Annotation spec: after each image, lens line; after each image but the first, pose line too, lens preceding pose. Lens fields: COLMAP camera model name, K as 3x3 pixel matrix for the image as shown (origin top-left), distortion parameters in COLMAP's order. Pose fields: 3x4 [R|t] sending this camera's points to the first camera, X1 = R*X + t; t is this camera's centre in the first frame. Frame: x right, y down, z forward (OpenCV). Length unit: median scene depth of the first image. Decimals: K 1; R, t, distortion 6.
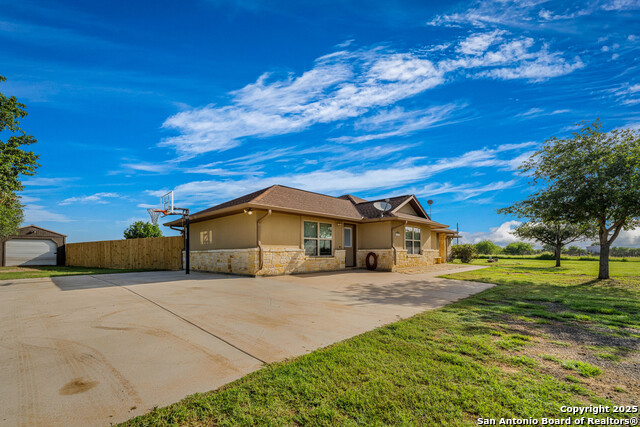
lens RADIAL K [[263.1, 0, 317.7], [0, 263.1, 211.2], [0, 0, 1]] dist [-0.002090, -0.000070]
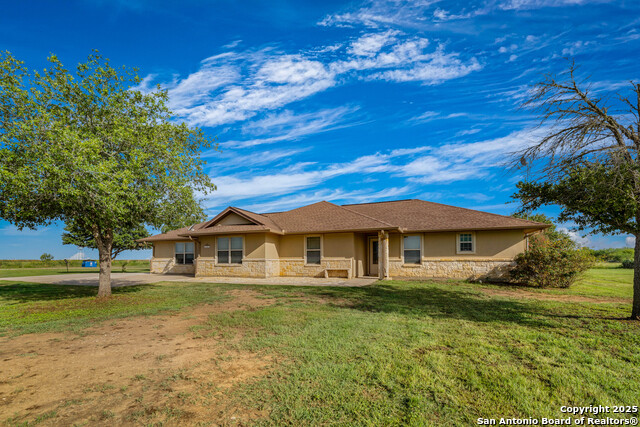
lens RADIAL K [[263.1, 0, 317.6], [0, 263.1, 212.1], [0, 0, 1]] dist [-0.002090, -0.000070]
pose [[0.999997, -0.000267, 0.002297, 0.414468], [0.000266, 1.000000, 0.000435, -0.024423], [-0.002297, -0.000435, 0.999997, 0.037505]]
